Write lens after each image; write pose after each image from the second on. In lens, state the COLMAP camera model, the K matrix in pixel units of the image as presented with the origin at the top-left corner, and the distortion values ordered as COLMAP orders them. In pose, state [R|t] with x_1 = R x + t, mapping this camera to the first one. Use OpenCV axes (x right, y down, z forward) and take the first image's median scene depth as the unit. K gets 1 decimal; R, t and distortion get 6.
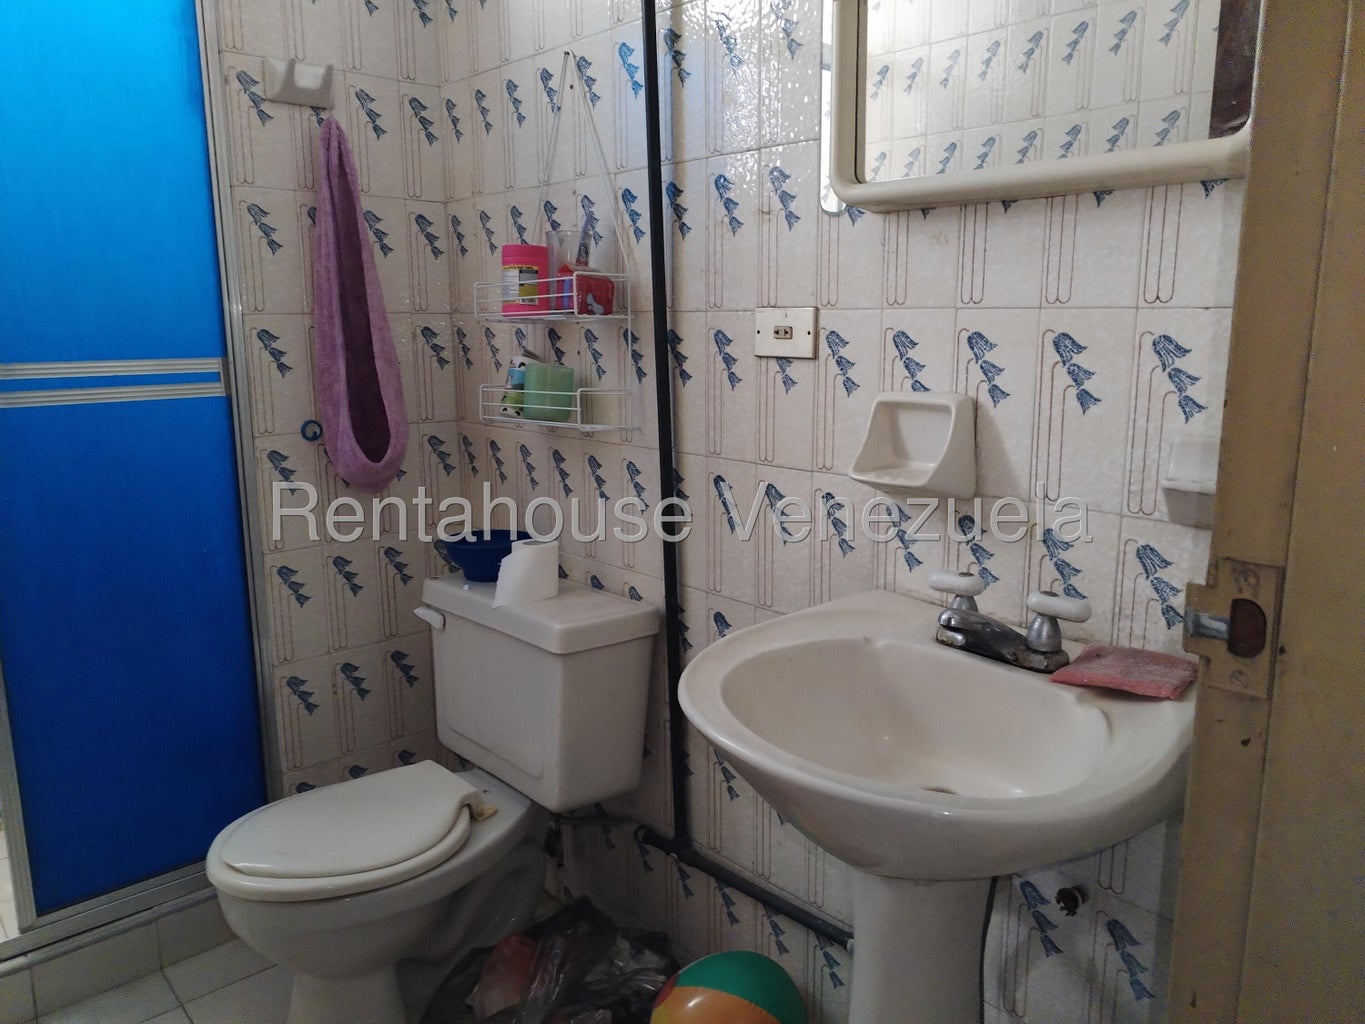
lens RADIAL K [[1015.7, 0, 684.8], [0, 1015.7, 506.4], [0, 0, 1]] dist [0.021584, -0.008369]
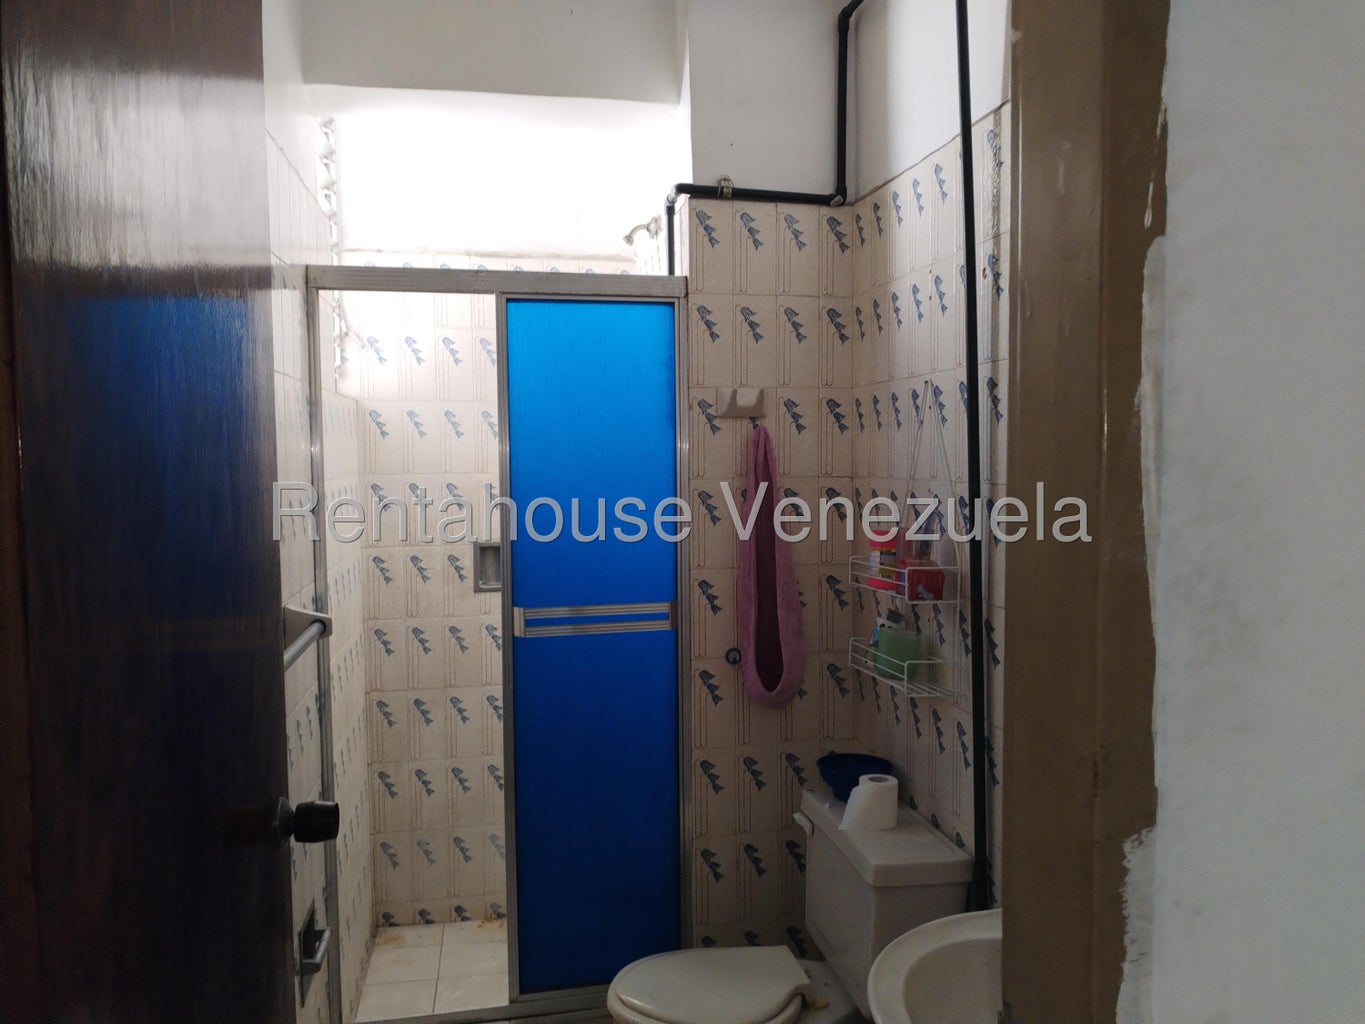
lens RADIAL K [[1015.7, 0, 675.1], [0, 1015.7, 509.5], [0, 0, 1]] dist [0.021584, -0.008369]
pose [[0.859594, 0.025134, -0.510360, 0.231596], [-0.091698, 0.990163, -0.105684, -0.120552], [0.502683, 0.137645, 0.853442, -0.167982]]
